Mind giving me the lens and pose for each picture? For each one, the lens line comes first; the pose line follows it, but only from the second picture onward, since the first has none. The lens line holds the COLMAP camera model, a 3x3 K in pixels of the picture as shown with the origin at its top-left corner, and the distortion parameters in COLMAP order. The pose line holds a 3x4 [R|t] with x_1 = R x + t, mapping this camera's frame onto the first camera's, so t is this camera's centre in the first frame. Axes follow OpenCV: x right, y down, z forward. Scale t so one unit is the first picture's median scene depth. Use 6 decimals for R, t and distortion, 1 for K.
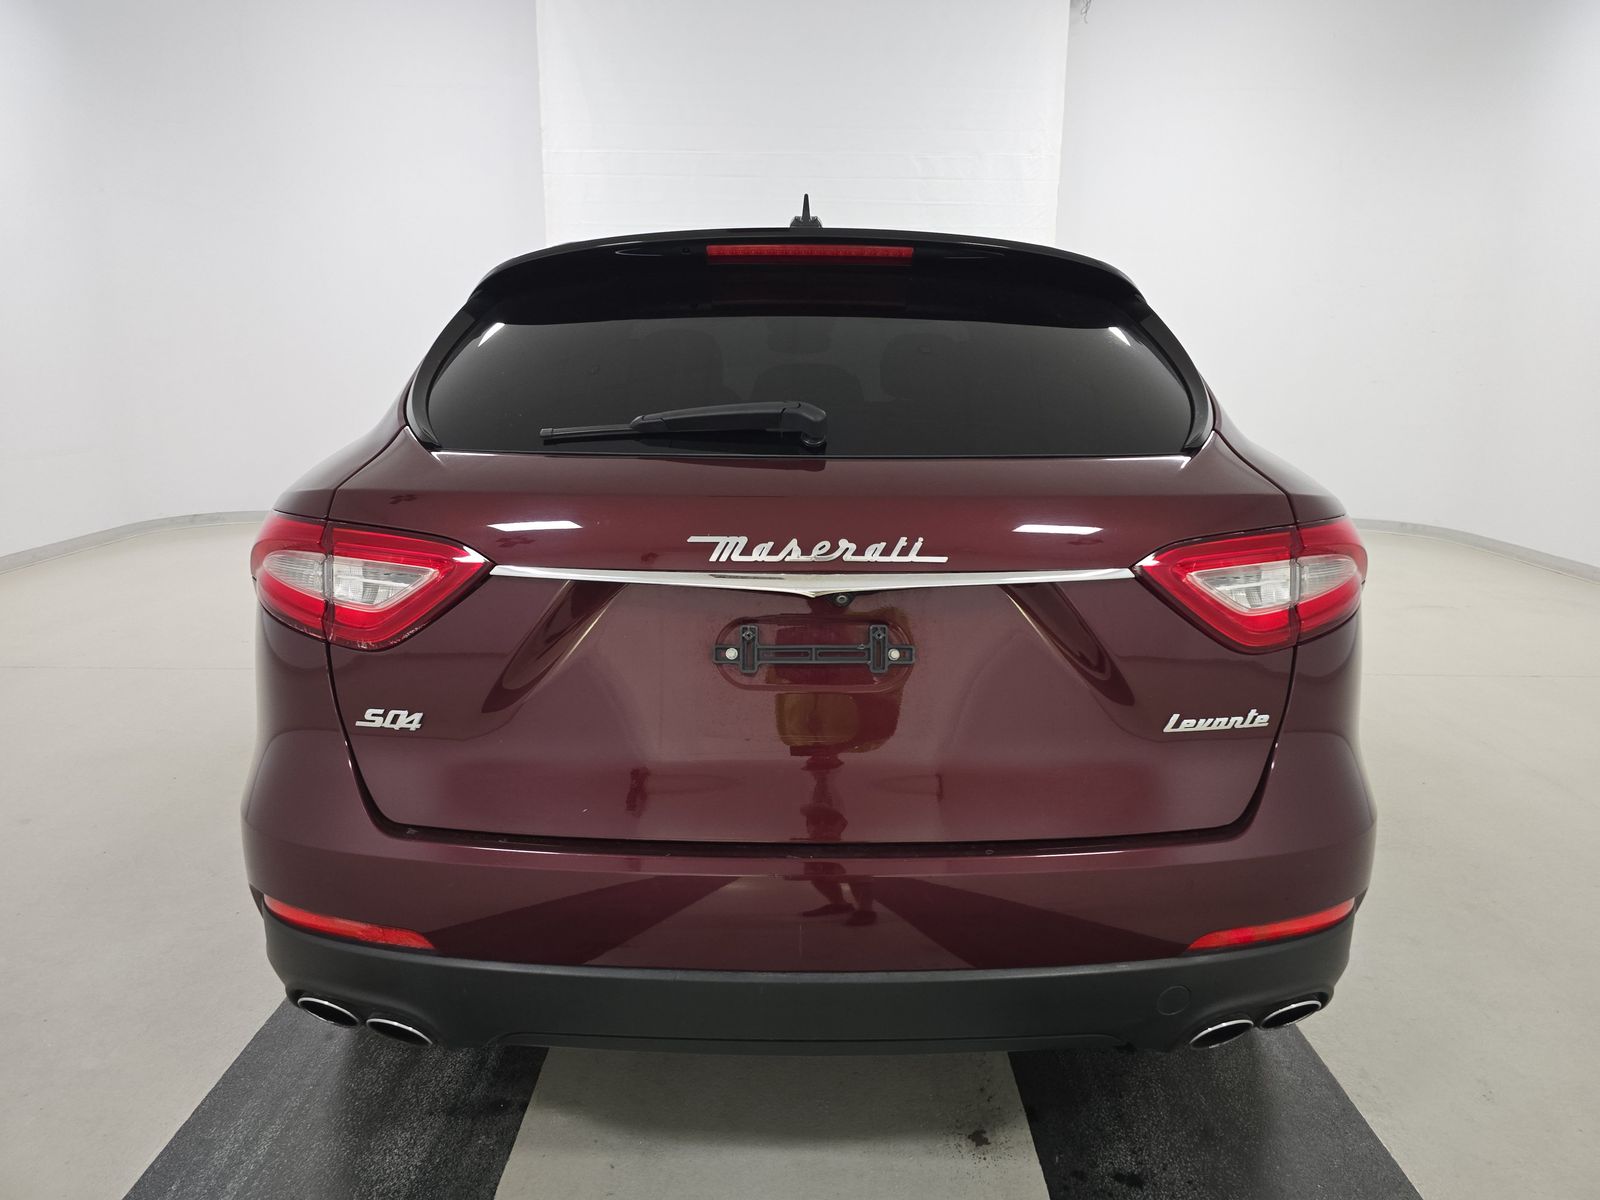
lens RADIAL K [[1073.7, 0, 801.6], [0, 1073.7, 546.8], [0, 0, 1]] dist [0.091125, -0.103552]
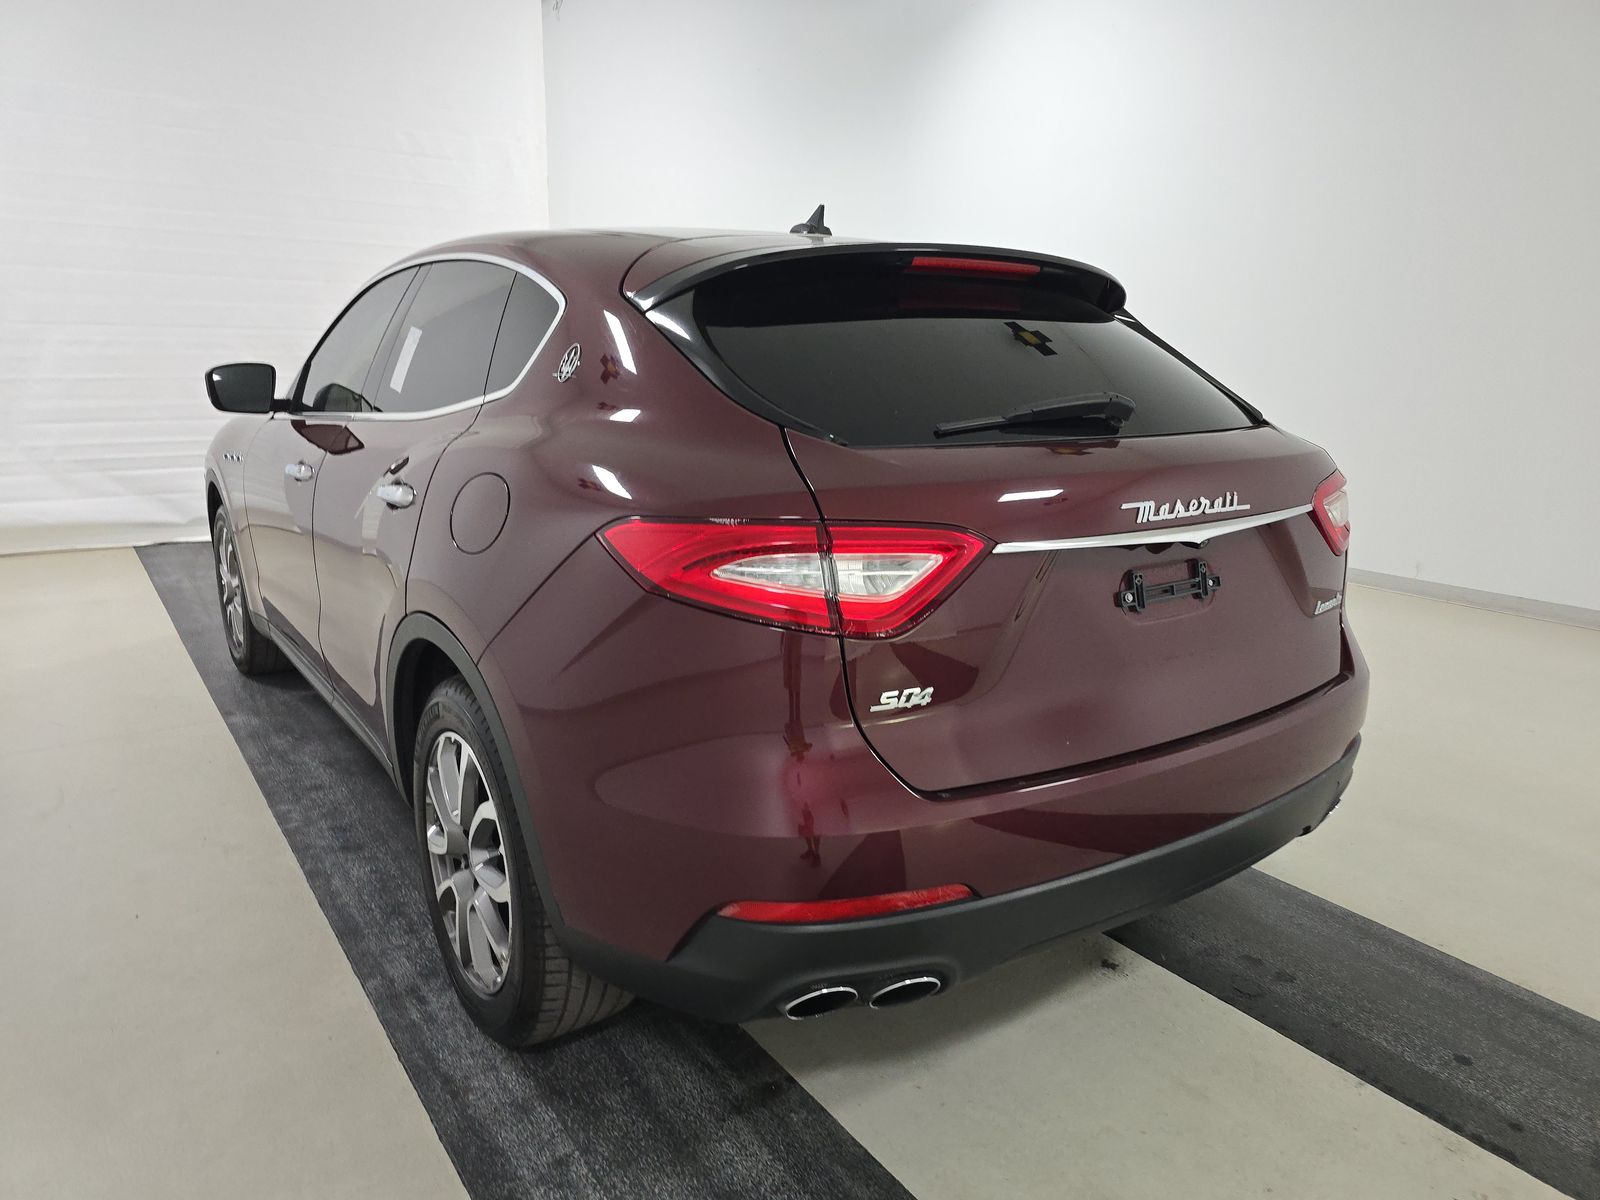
lens RADIAL K [[1073.7, 0, 801.6], [0, 1073.7, 546.8], [0, 0, 1]] dist [0.091125, -0.103552]
pose [[0.820940, -0.099217, 0.562328, -1.033299], [0.092635, 0.994884, 0.040299, -0.042312], [-0.563450, 0.019008, 0.825931, 0.174700]]
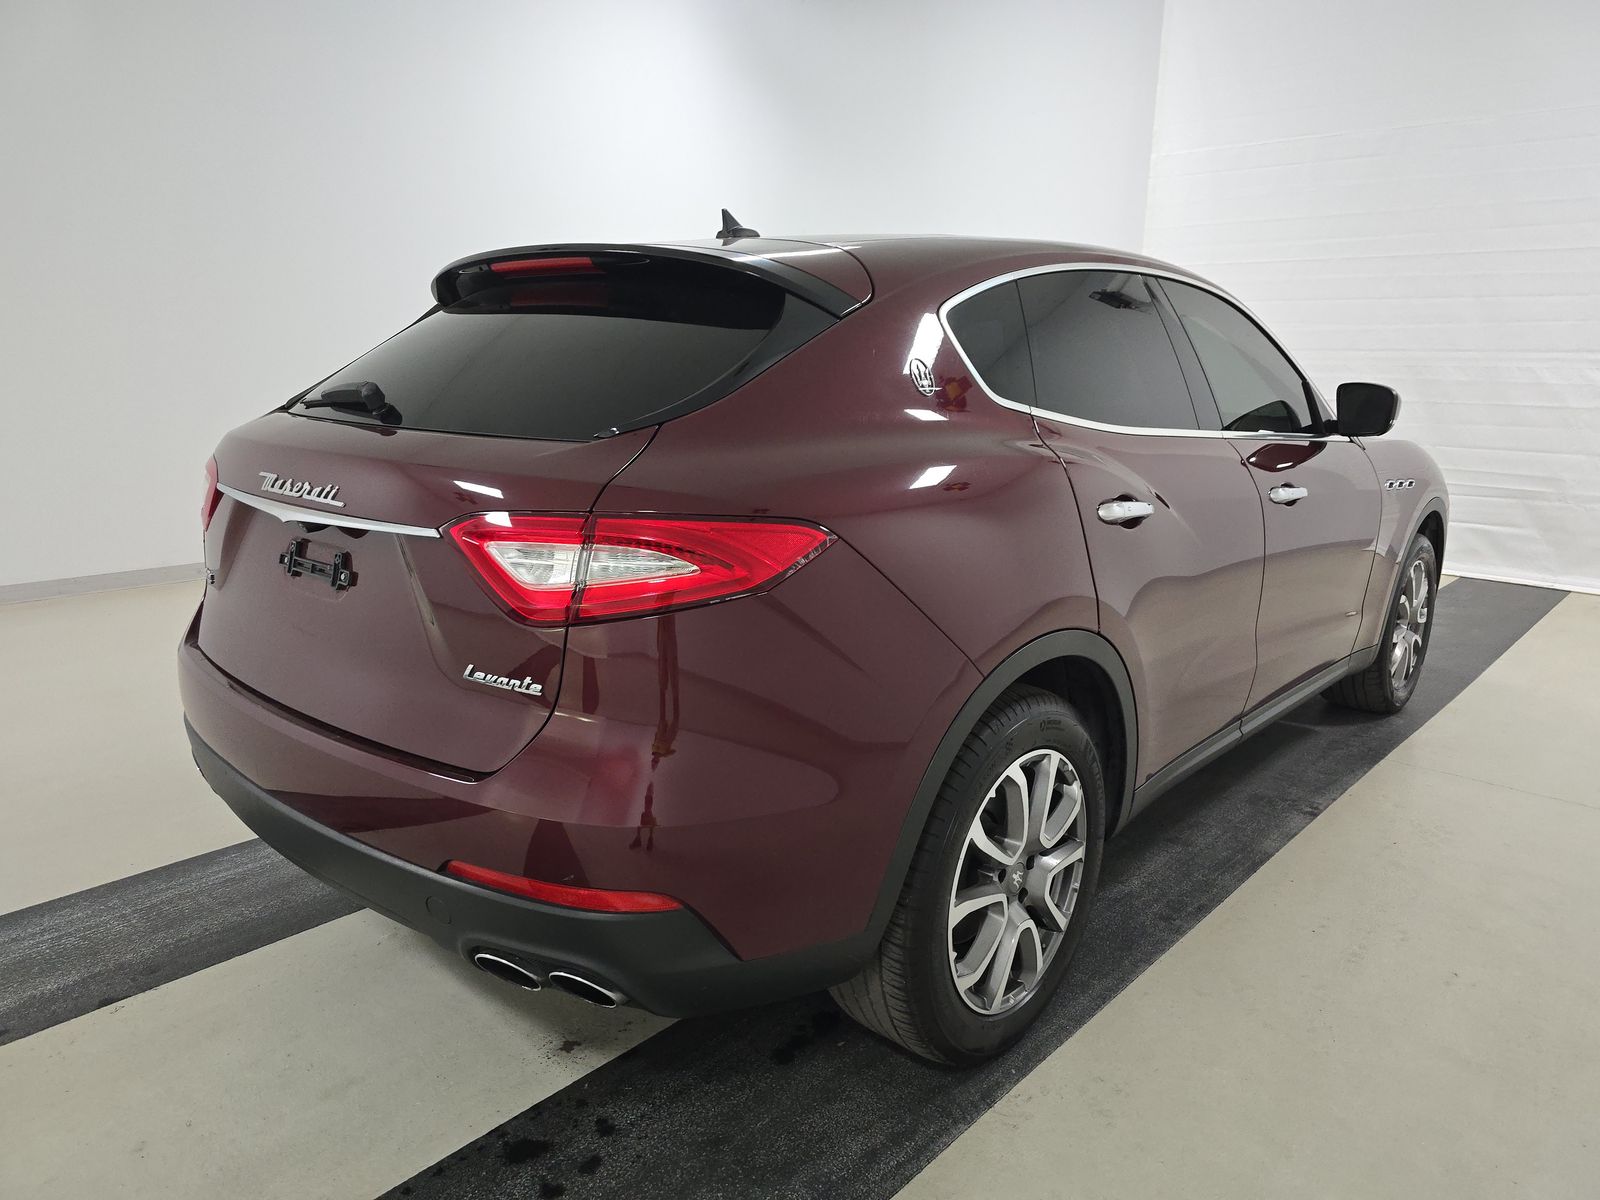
lens RADIAL K [[1073.7, 0, 801.6], [0, 1073.7, 546.8], [0, 0, 1]] dist [0.091125, -0.103552]
pose [[0.740224, 0.119357, -0.661681, 1.308487], [-0.125655, 0.991336, 0.038250, -0.052971], [0.660514, 0.054830, 0.748809, 0.369717]]
